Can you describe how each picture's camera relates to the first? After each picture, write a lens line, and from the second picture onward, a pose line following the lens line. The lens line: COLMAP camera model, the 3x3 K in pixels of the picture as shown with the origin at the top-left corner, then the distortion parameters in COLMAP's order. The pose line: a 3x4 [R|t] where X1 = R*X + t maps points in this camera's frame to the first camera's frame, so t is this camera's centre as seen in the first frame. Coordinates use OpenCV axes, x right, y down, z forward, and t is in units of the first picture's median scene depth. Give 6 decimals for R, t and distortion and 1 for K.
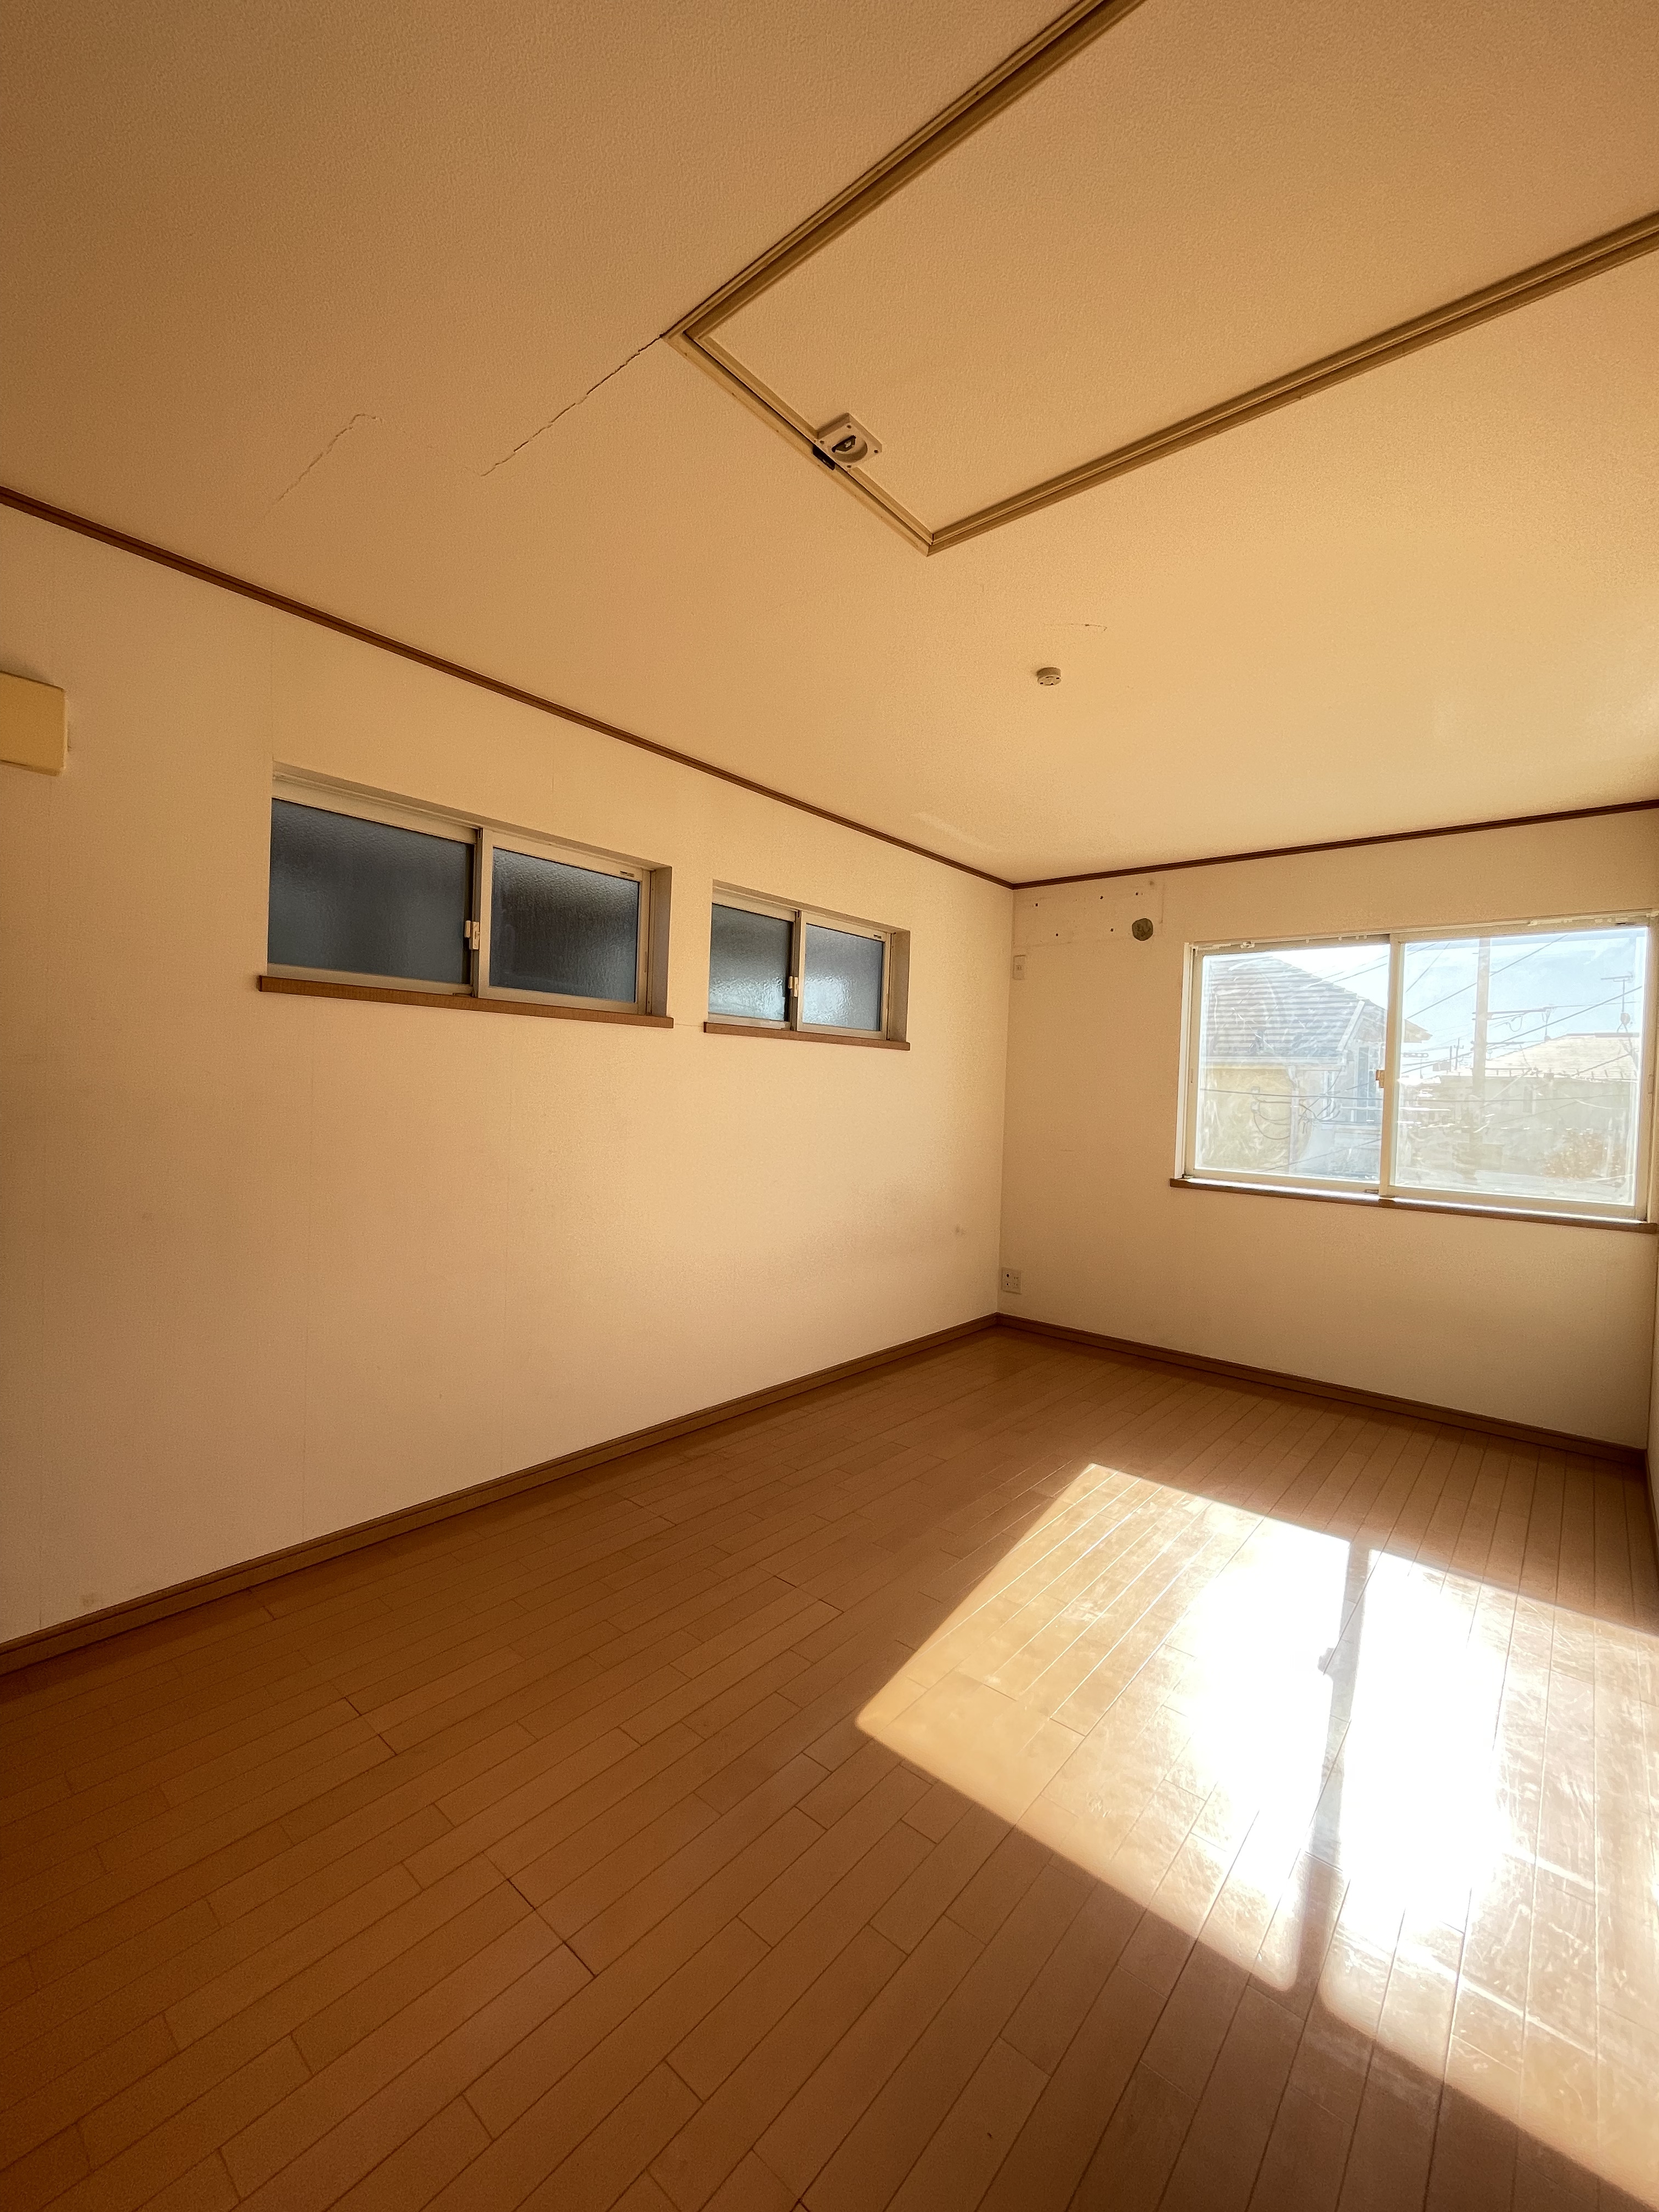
lens RADIAL K [[907.2, 0, 831.6], [0, 907.2, 1107.1], [0, 0, 1]] dist [-0.000927, 0.000143]
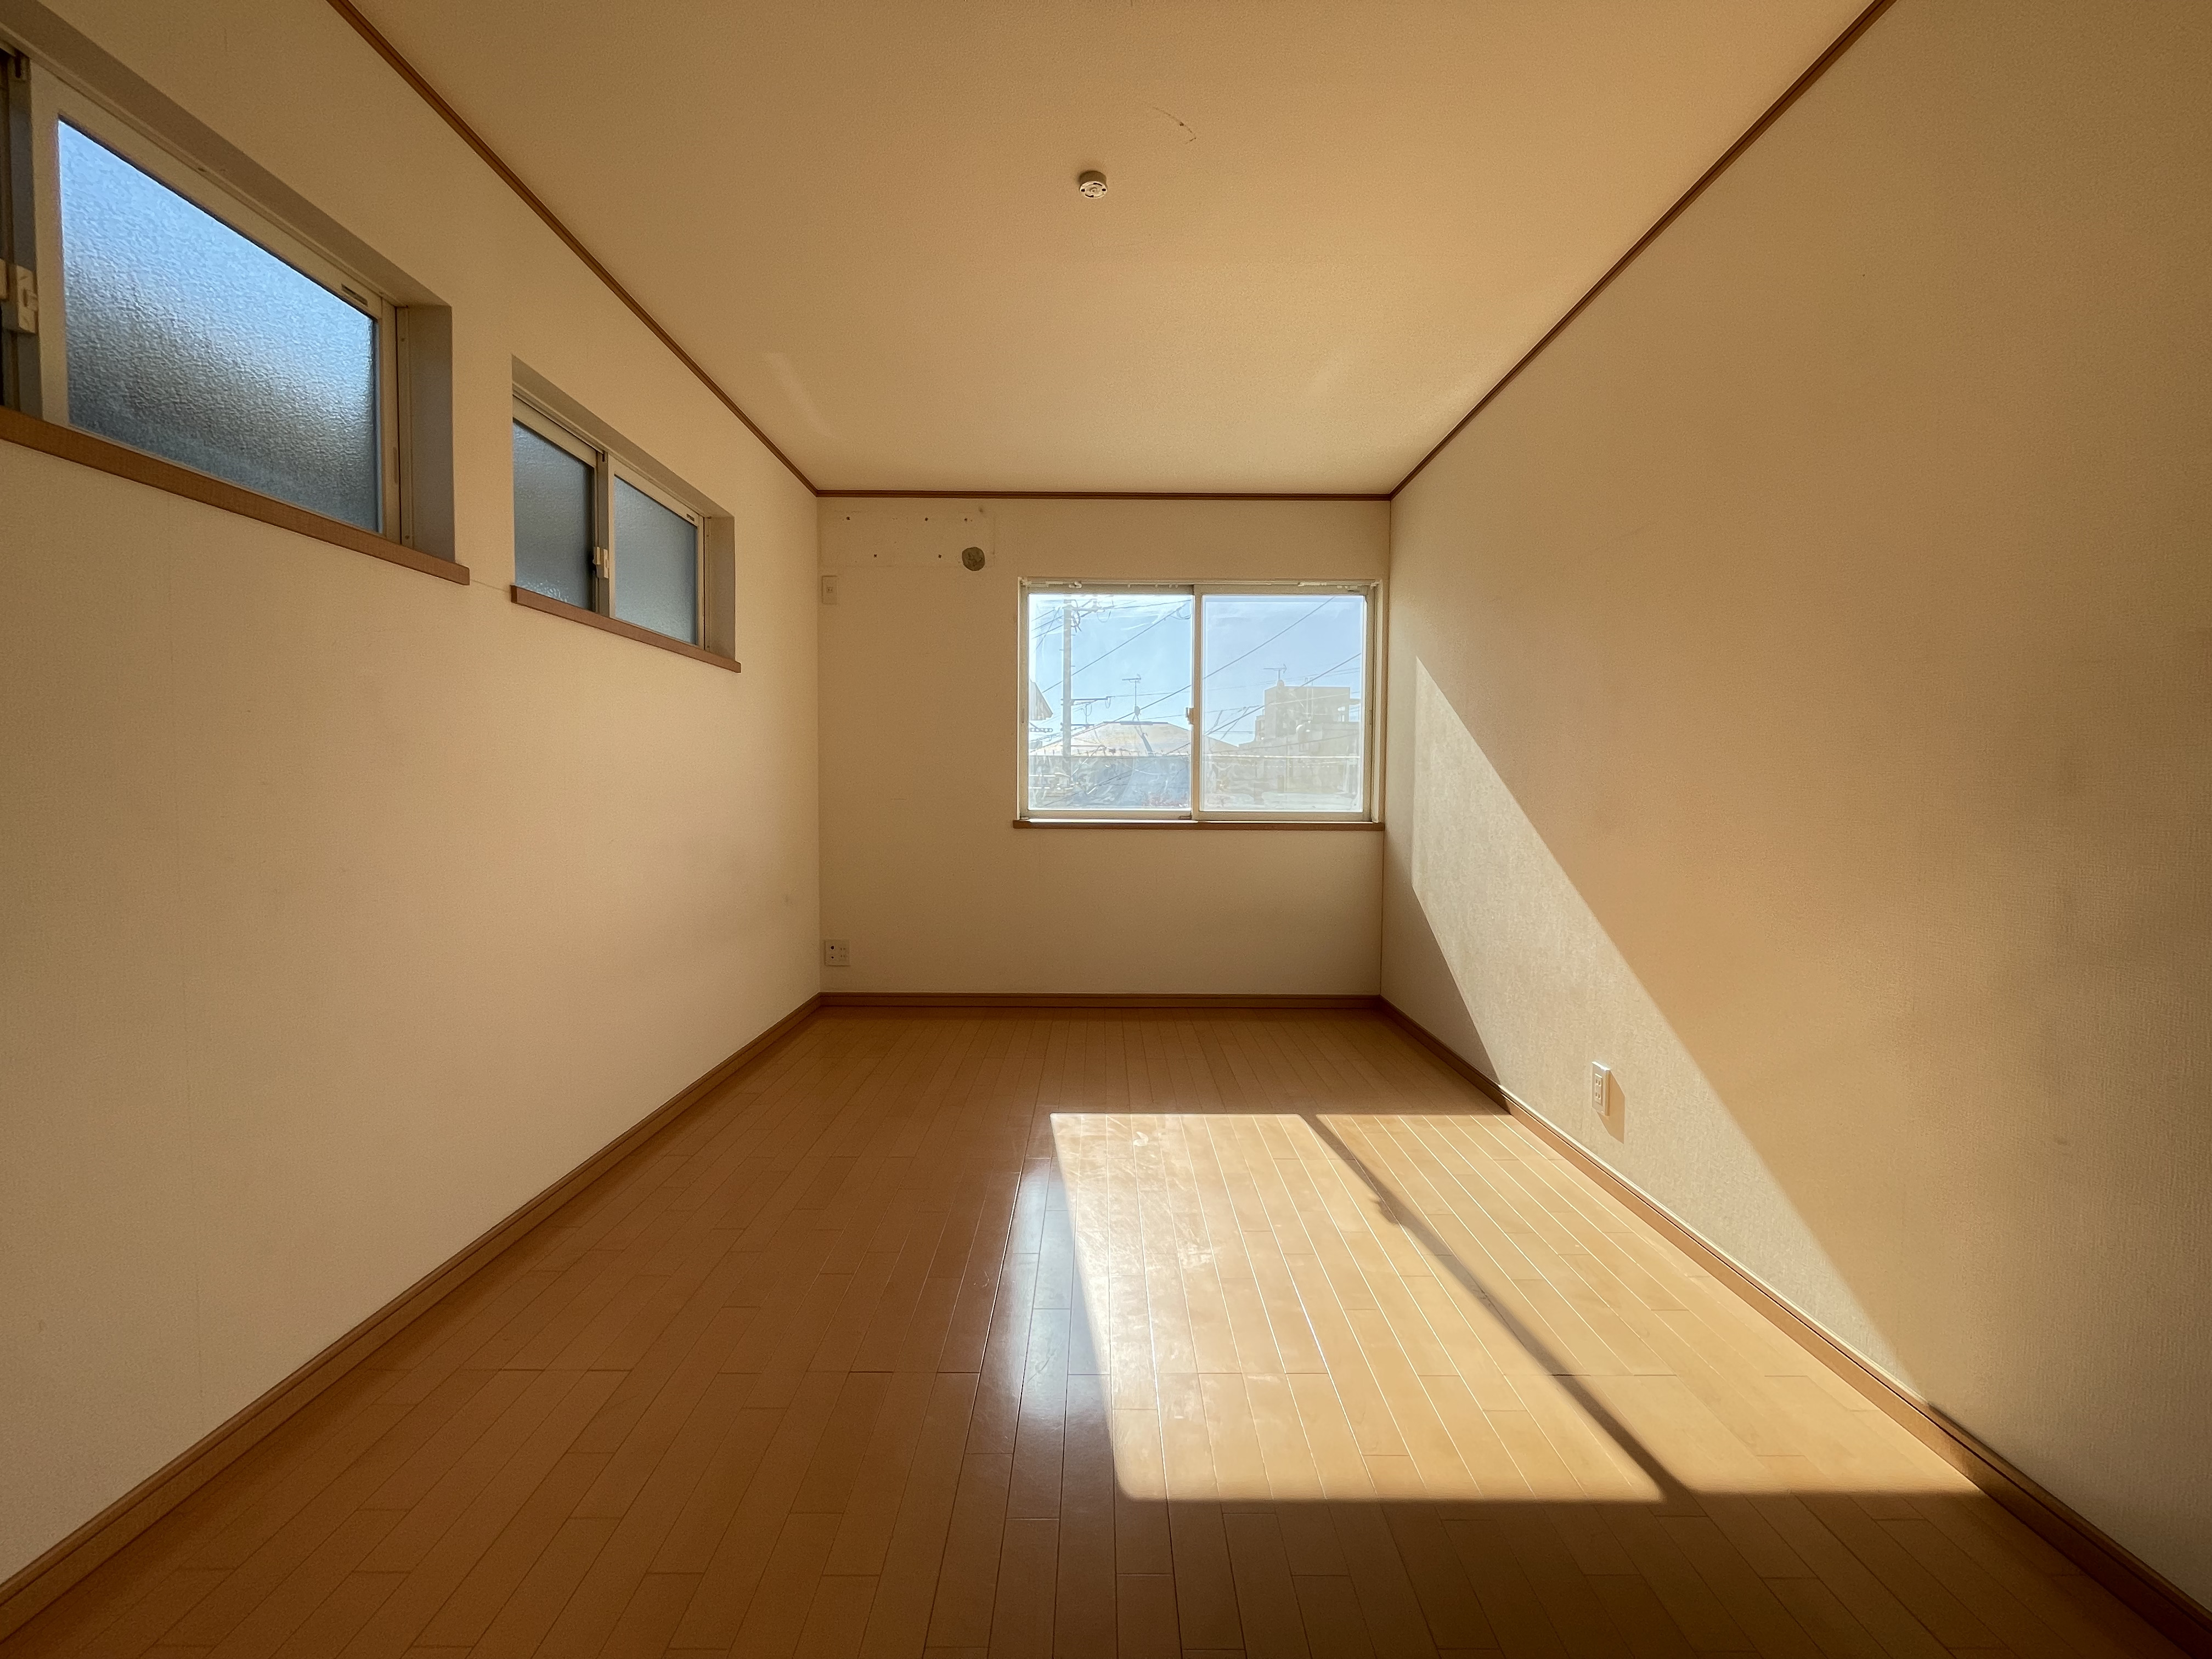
lens RADIAL K [[907.2, 0, 1105.9], [0, 907.2, 825.8], [0, 0, 1]] dist [-0.000927, 0.000143]
pose [[0.757927, -0.057093, 0.649836, -0.196949], [0.035128, 0.998289, 0.046736, 0.045656], [-0.651393, -0.012595, 0.758636, 0.207958]]
